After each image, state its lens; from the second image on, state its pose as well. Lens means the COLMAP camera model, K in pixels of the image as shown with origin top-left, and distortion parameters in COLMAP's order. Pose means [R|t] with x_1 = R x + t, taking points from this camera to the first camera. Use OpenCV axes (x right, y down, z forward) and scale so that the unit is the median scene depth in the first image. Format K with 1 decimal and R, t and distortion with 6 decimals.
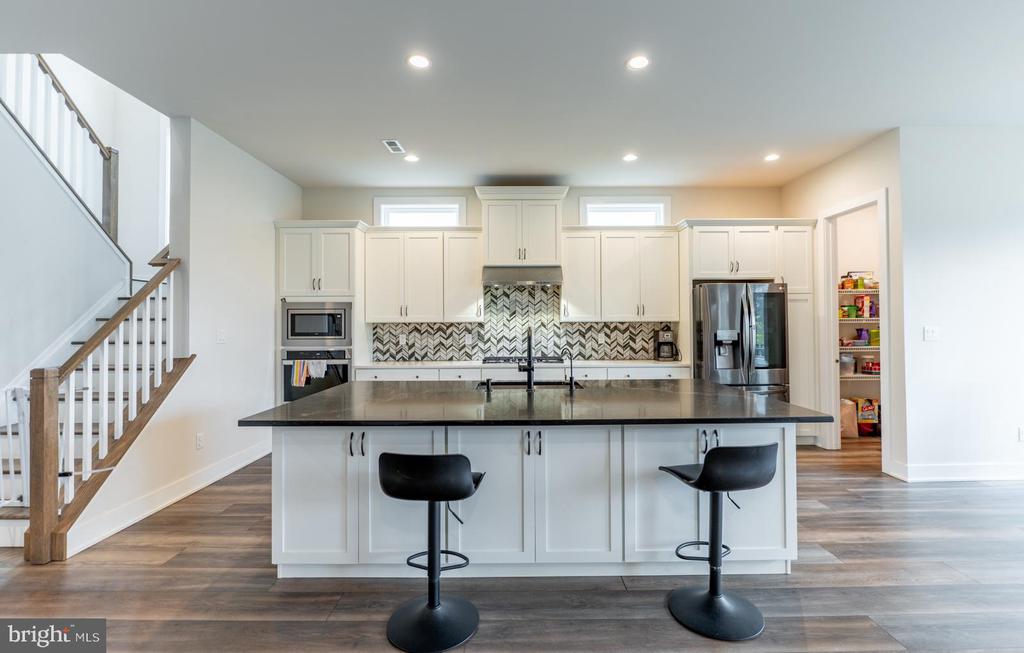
lens RADIAL K [[450.4, 0, 522.1], [0, 450.4, 318.1], [0, 0, 1]] dist [-0.008743, 0.000293]
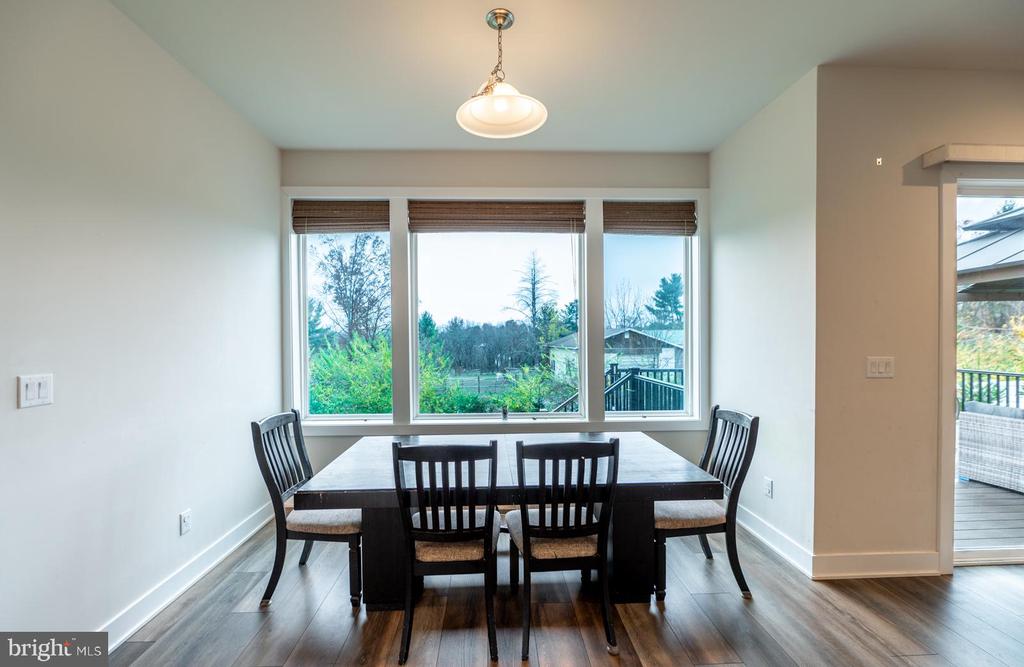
lens RADIAL K [[422.3, 0, 508.7], [0, 422.3, 343.0], [0, 0, 1]] dist [-0.003905, -0.000724]
pose [[-0.026222, -0.005959, 0.999638, 0.364614], [-0.010375, 0.999930, 0.005689, -0.015926], [-0.999602, -0.010222, -0.026282, 0.406922]]
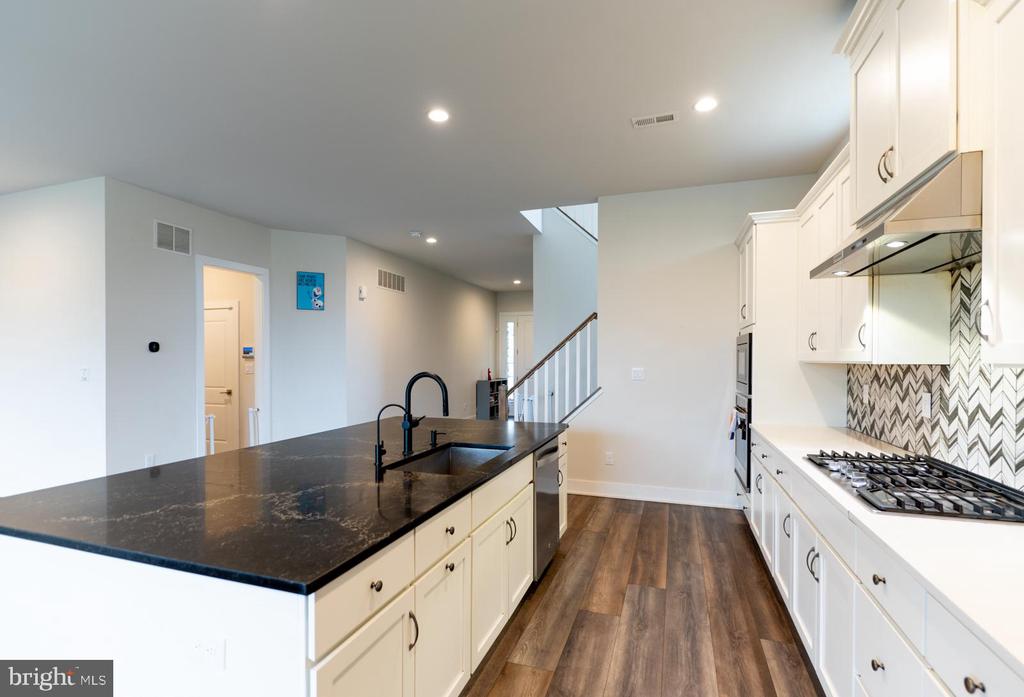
lens RADIAL K [[491.5, 0, 506.0], [0, 491.5, 364.2], [0, 0, 1]] dist [0.003405, -0.000479]
pose [[-0.331978, 0.014816, -0.943171, 0.463536], [0.012904, 0.999854, 0.011165, 0.000191], [0.943199, -0.008464, -0.332121, 0.875842]]
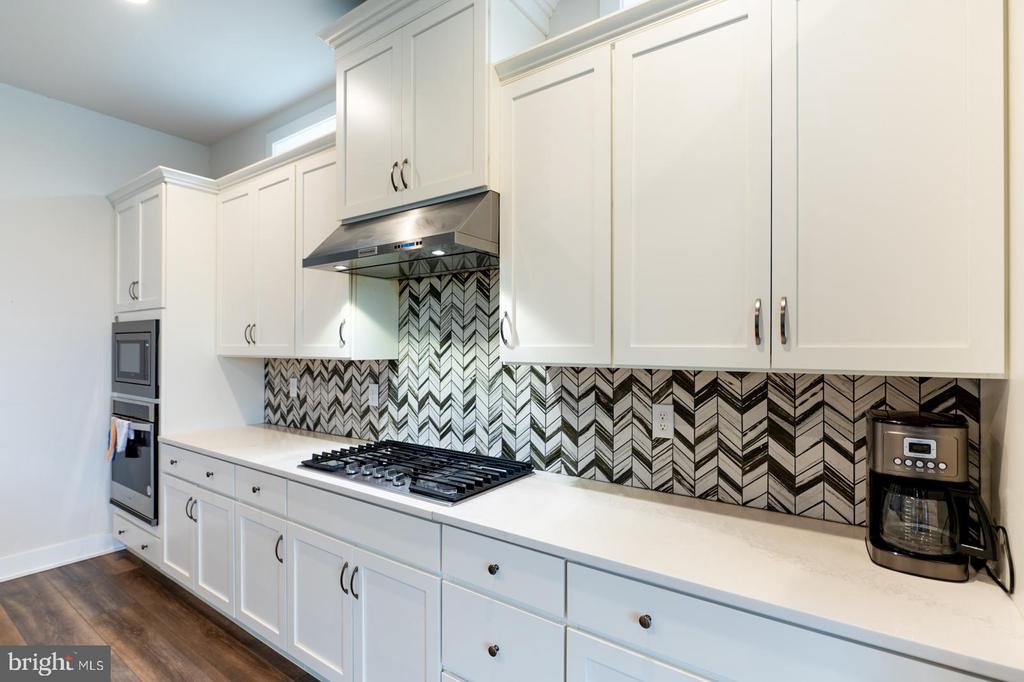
lens RADIAL K [[489.7, 0, 517.6], [0, 489.7, 346.8], [0, 0, 1]] dist [-0.001054, -0.001443]
pose [[0.813121, 0.006960, -0.582053, 0.317659], [-0.000925, 0.999943, 0.010664, -0.008511], [0.582094, -0.008133, 0.813081, 0.754180]]
